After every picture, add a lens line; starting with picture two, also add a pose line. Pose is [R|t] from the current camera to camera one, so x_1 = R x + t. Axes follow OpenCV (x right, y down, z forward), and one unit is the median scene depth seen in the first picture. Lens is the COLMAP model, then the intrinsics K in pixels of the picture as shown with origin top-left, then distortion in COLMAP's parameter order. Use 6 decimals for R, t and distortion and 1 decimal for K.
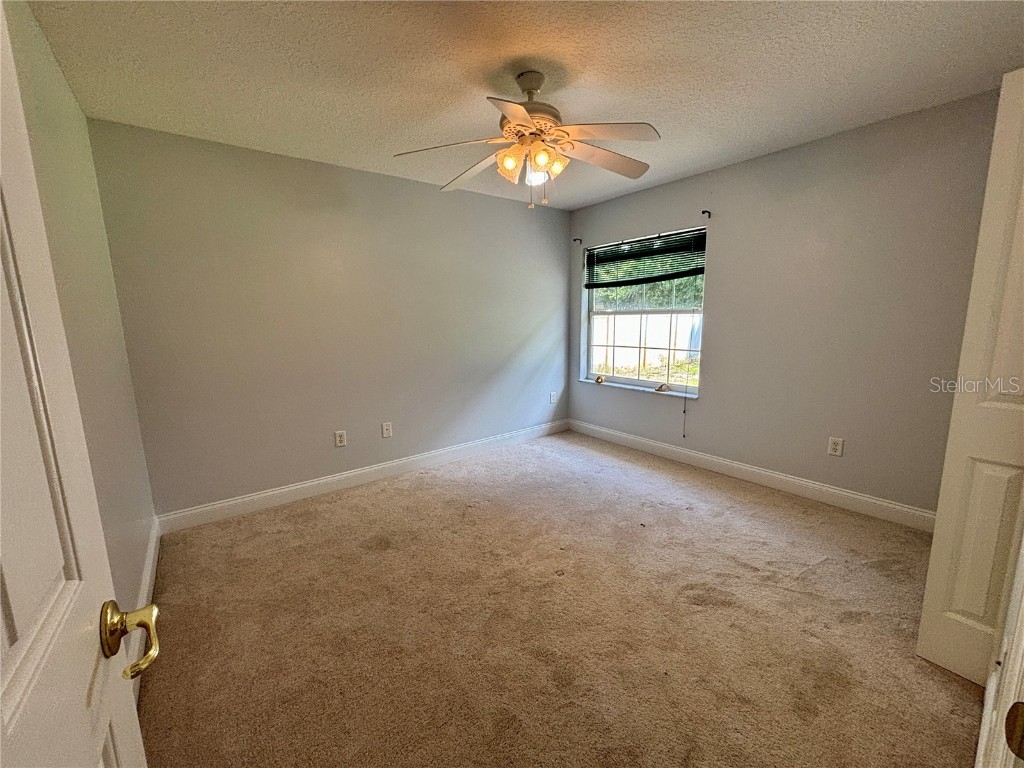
lens RADIAL K [[413.8, 0, 512.0], [0, 413.8, 384.0], [0, 0, 1]] dist [-0.002698, -0.000071]
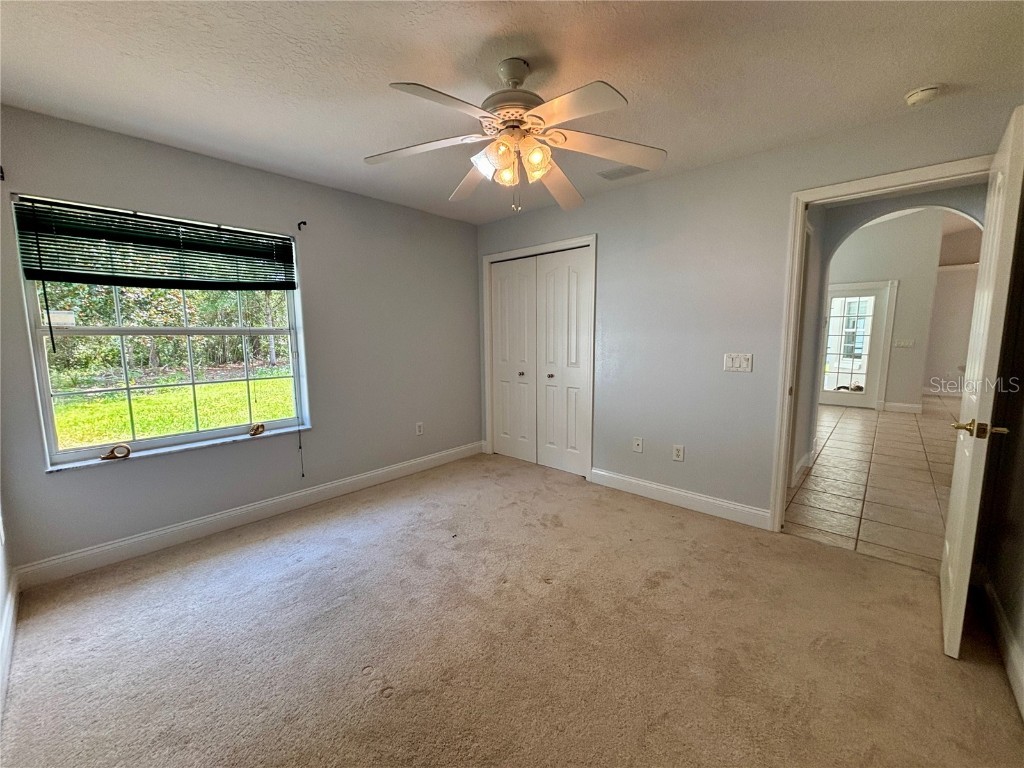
lens RADIAL K [[413.8, 0, 512.0], [0, 413.8, 384.0], [0, 0, 1]] dist [-0.002698, -0.000071]
pose [[-0.176071, -0.101051, 0.979177, -0.479248], [0.171342, 0.976386, 0.131573, -0.097390], [-0.969351, 0.190940, -0.154599, 0.675145]]
